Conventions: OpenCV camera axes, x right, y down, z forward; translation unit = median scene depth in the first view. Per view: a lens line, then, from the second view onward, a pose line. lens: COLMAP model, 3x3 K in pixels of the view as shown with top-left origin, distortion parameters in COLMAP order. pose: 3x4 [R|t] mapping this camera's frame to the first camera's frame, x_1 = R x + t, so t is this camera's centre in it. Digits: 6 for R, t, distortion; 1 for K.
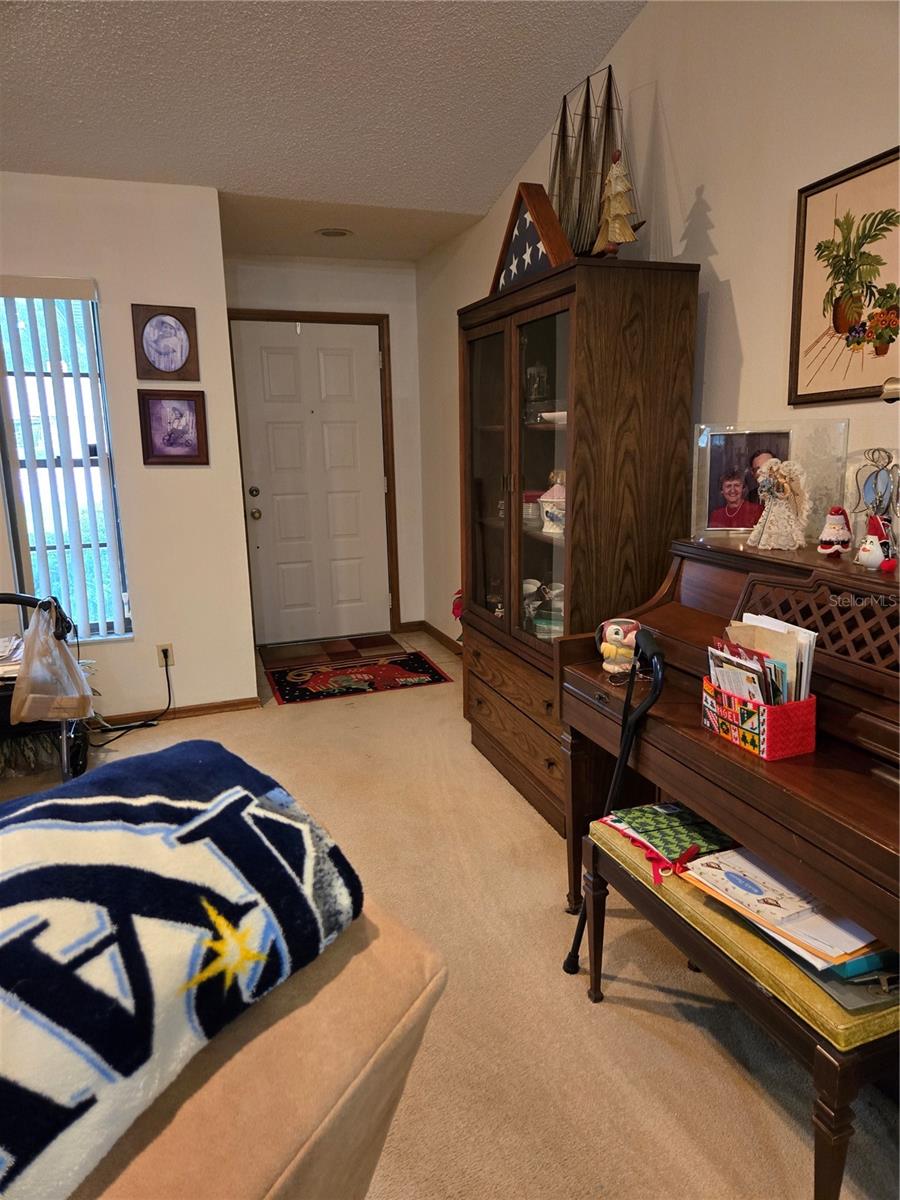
lens RADIAL K [[800.6, 0, 453.1], [0, 800.6, 596.5], [0, 0, 1]] dist [0.042737, -0.002743]
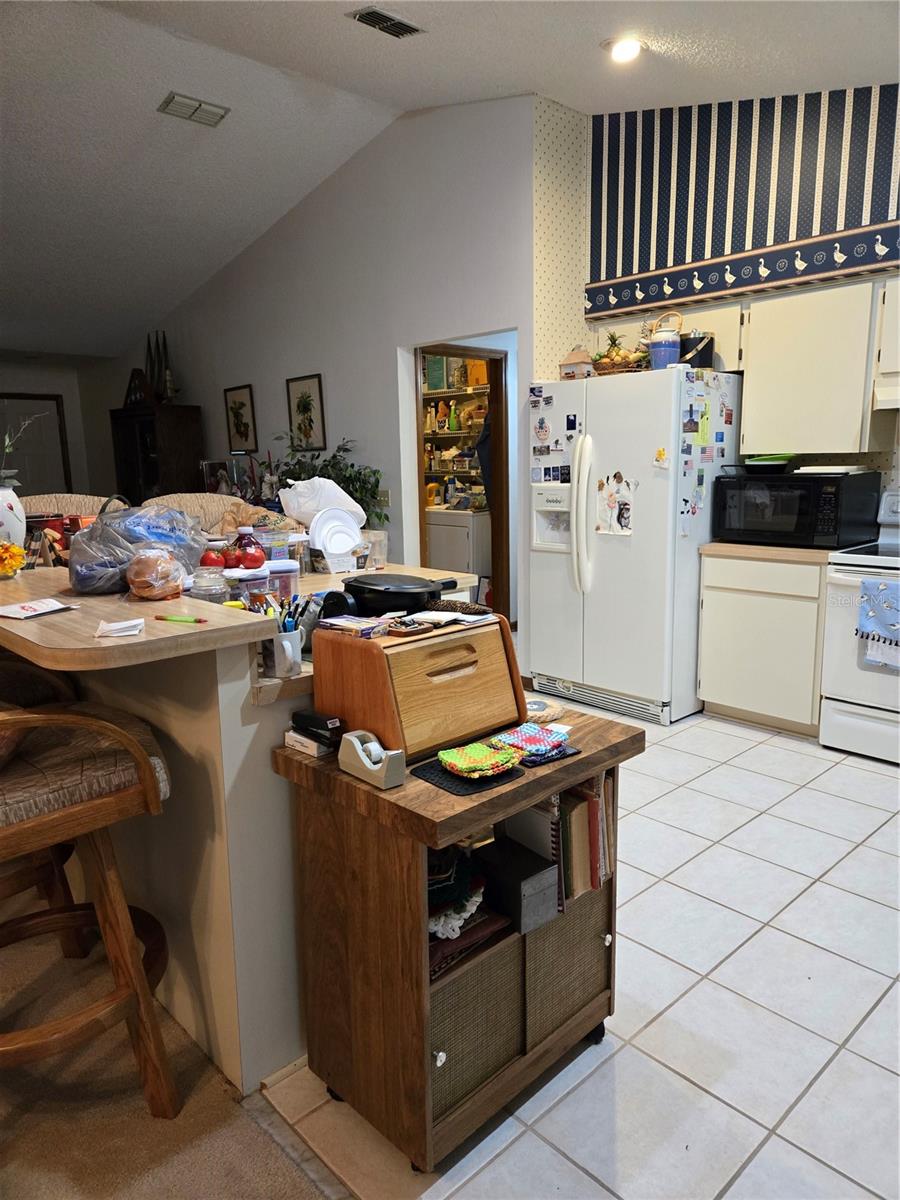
lens RADIAL K [[800.6, 0, 442.4], [0, 800.6, 599.1], [0, 0, 1]] dist [0.042737, -0.002743]
pose [[0.918079, -0.070774, 0.390029, -0.067980], [0.080943, 0.996672, -0.009673, 0.331736], [-0.388046, 0.040451, 0.920752, -1.716397]]
